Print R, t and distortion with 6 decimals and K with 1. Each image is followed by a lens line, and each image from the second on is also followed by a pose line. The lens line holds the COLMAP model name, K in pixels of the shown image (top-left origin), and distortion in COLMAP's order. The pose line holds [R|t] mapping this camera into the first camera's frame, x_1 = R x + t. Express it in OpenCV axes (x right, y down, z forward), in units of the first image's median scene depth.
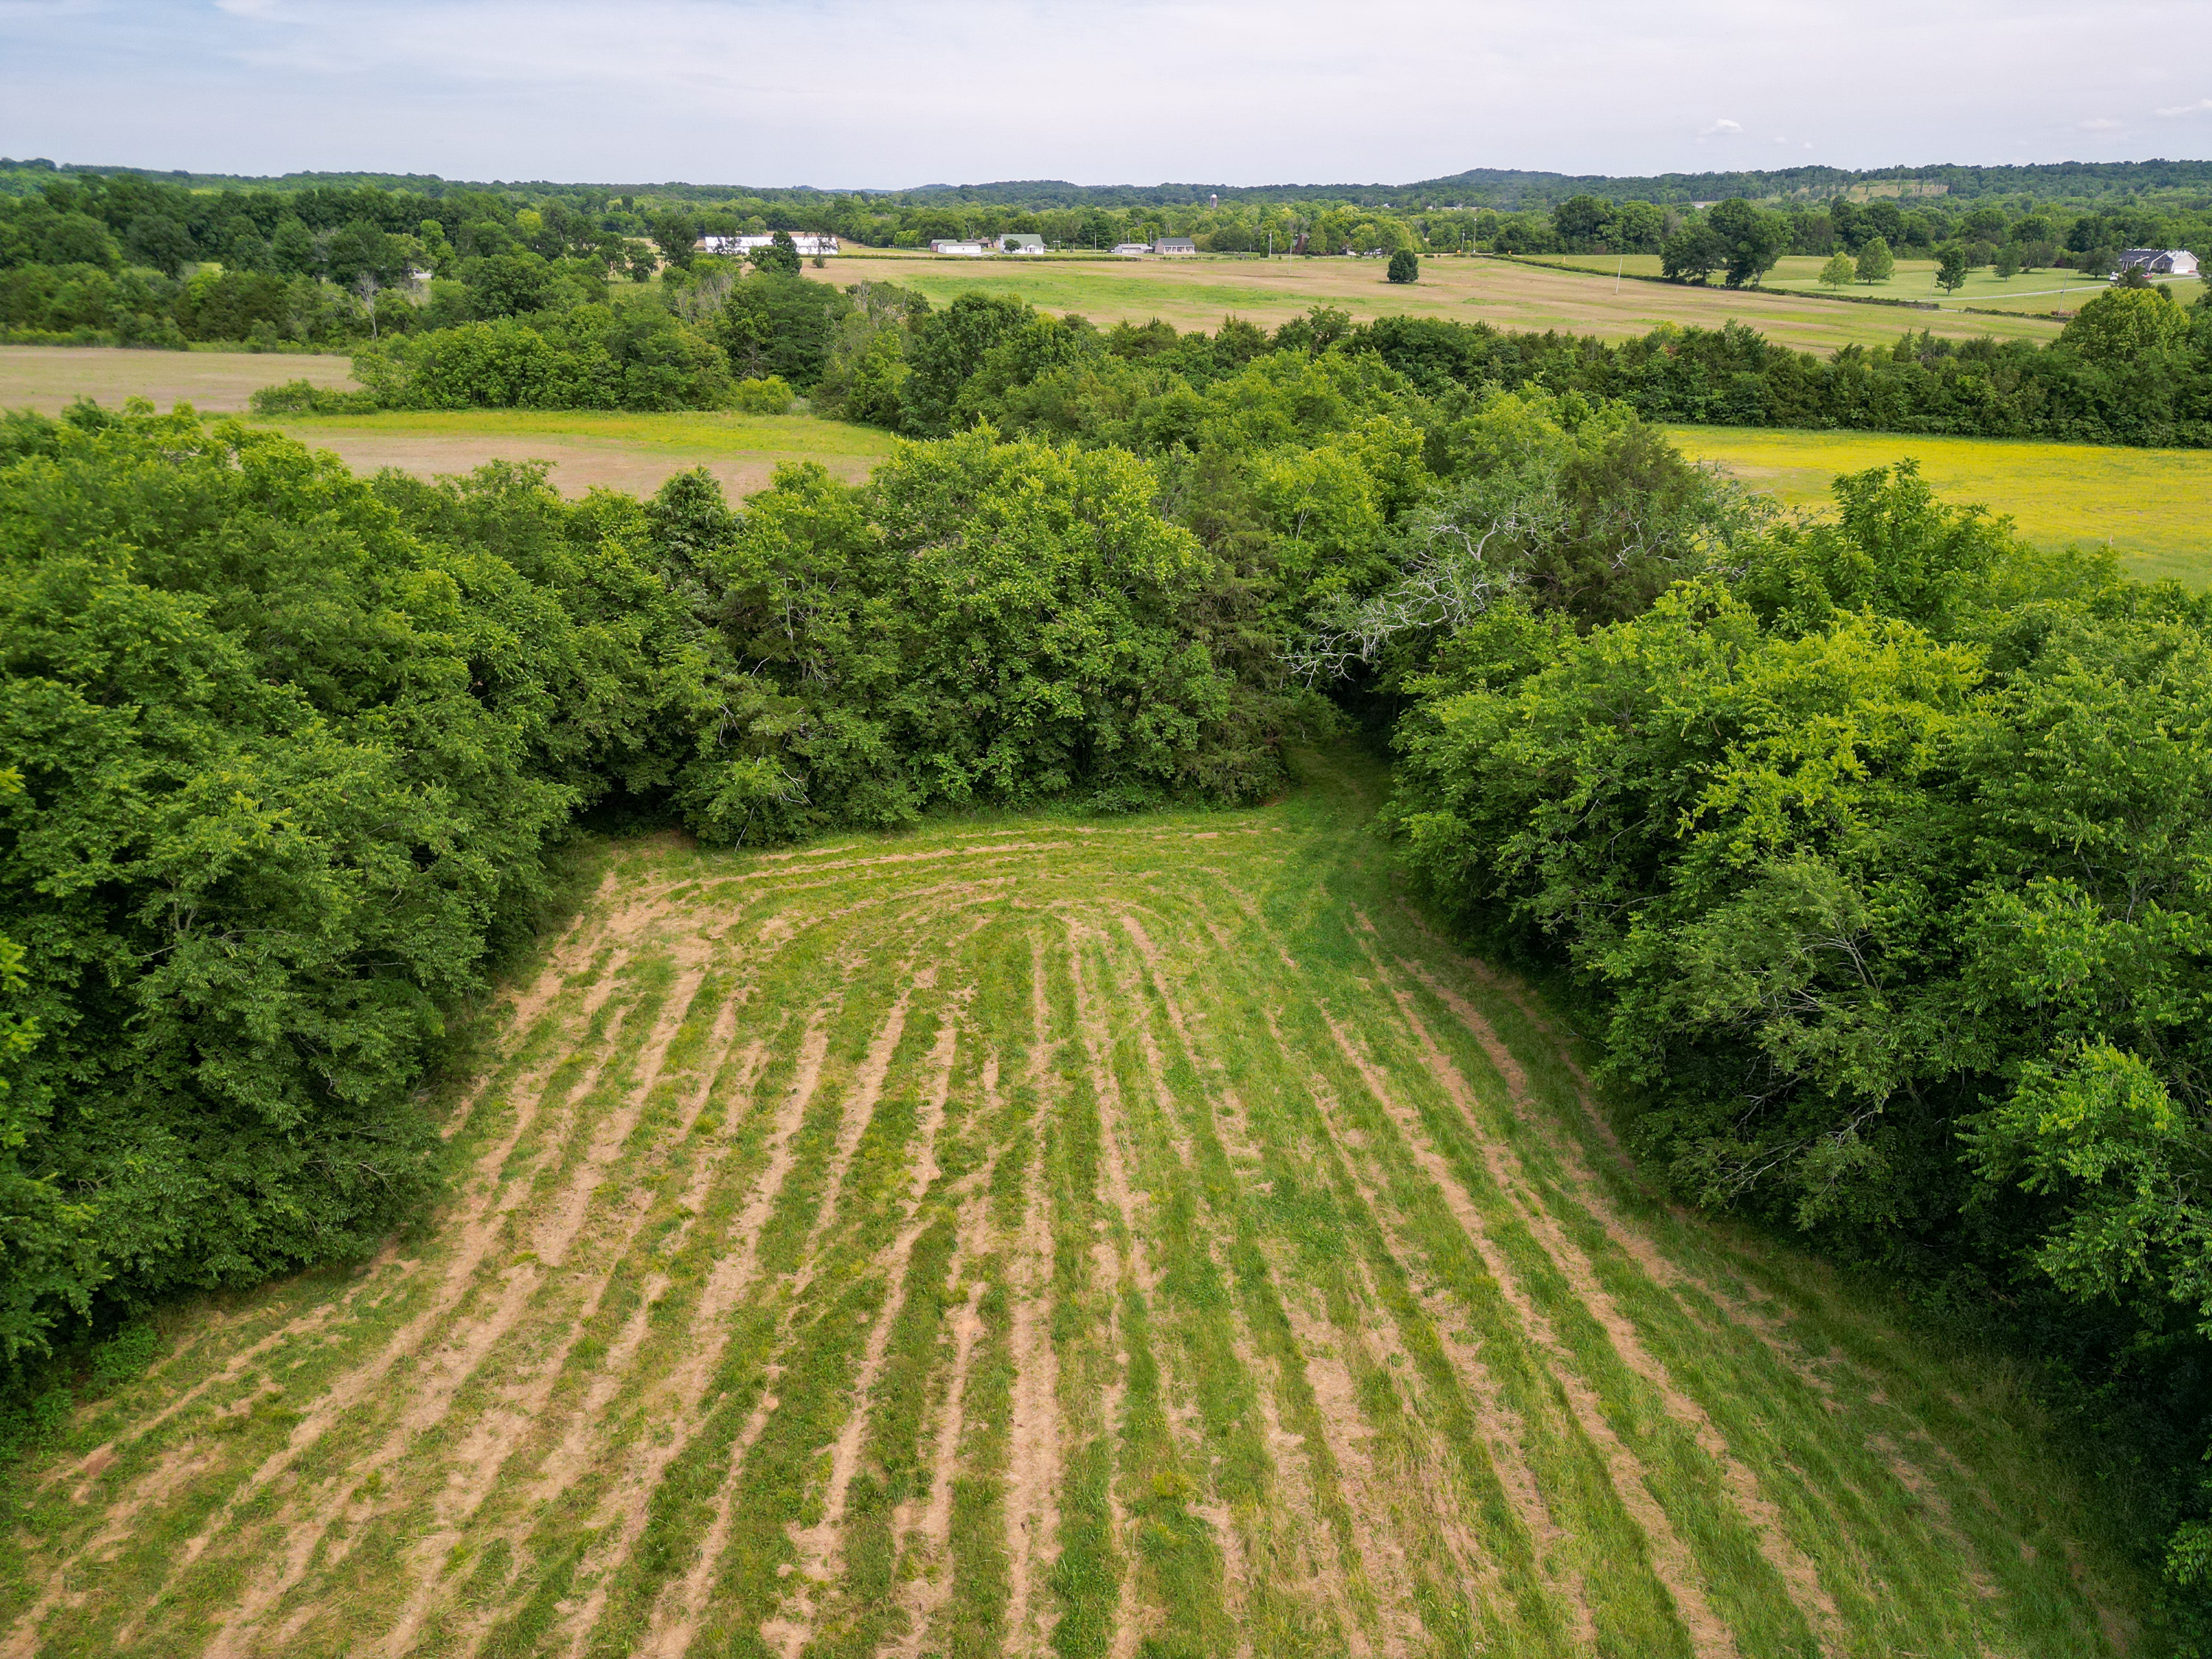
lens RADIAL K [[1553.7, 0, 1103.5], [0, 1553.7, 828.5], [0, 0, 1]] dist [0.055636, -0.048978]
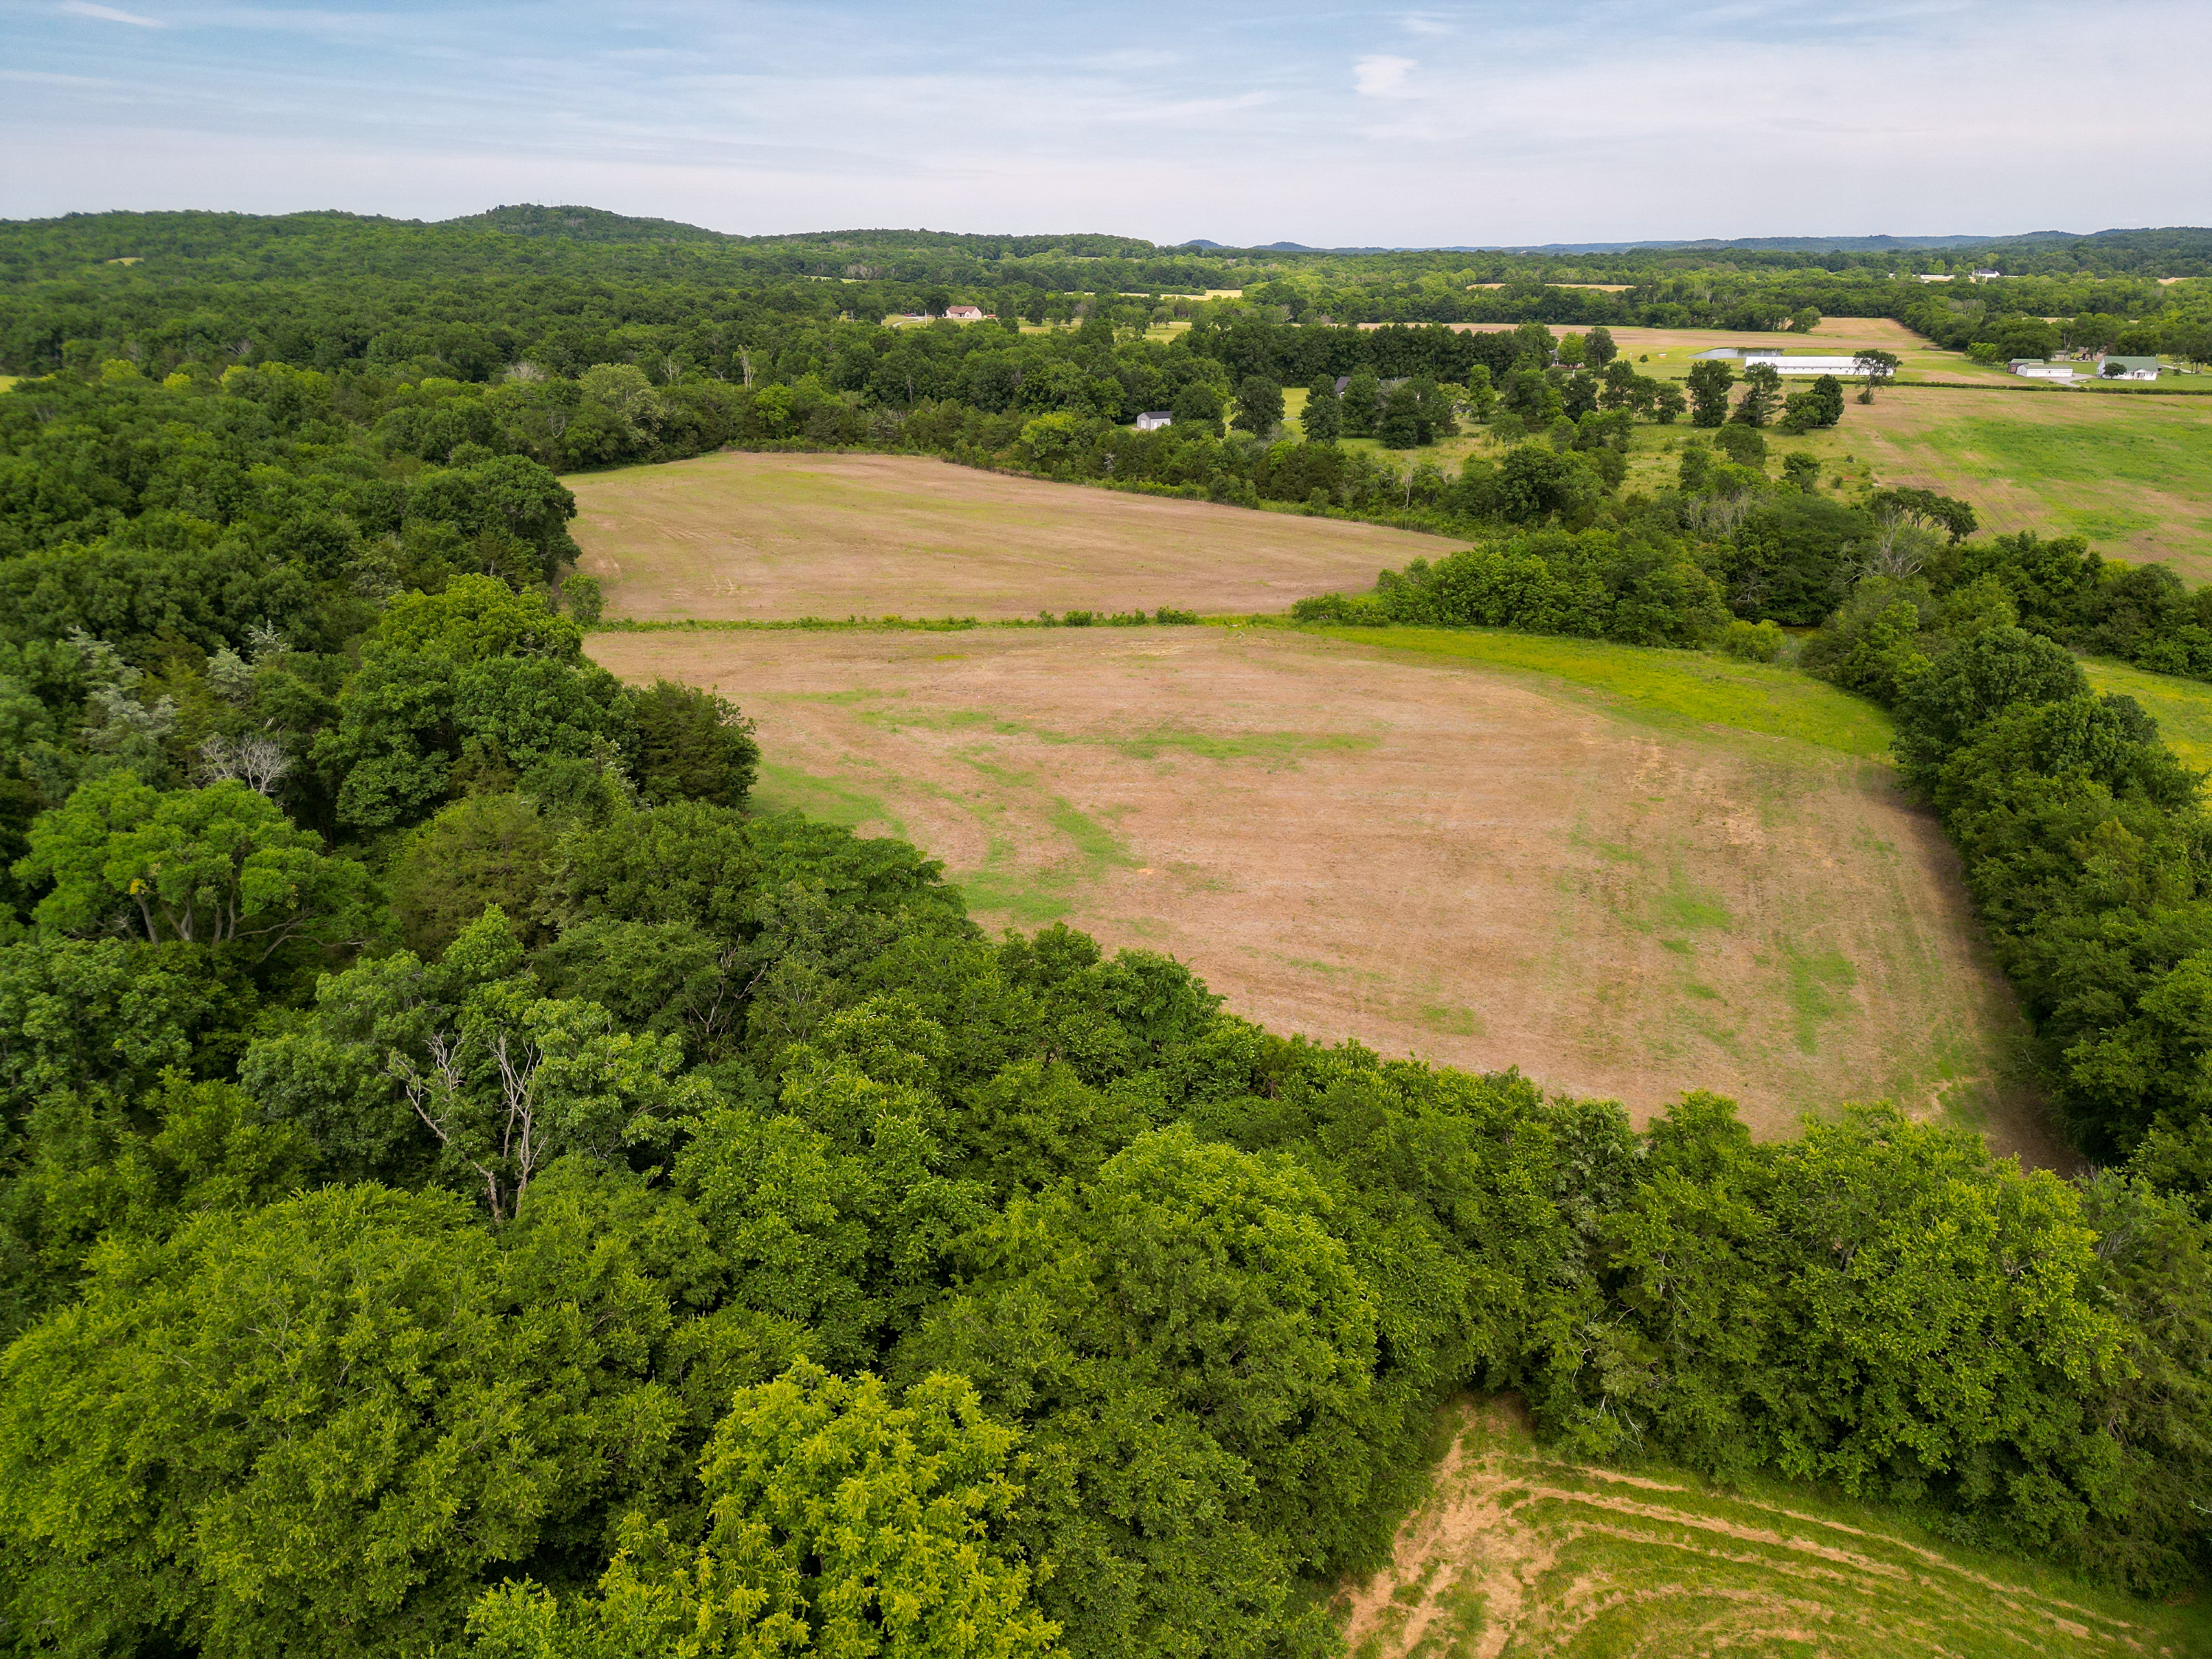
lens RADIAL K [[1553.7, 0, 1096.9], [0, 1553.7, 826.4], [0, 0, 1]] dist [0.055636, -0.048978]
pose [[0.818929, 0.196352, -0.539260, 0.001123], [-0.213108, 0.976507, 0.031931, -0.107655], [0.532861, 0.088772, 0.841534, -0.044710]]
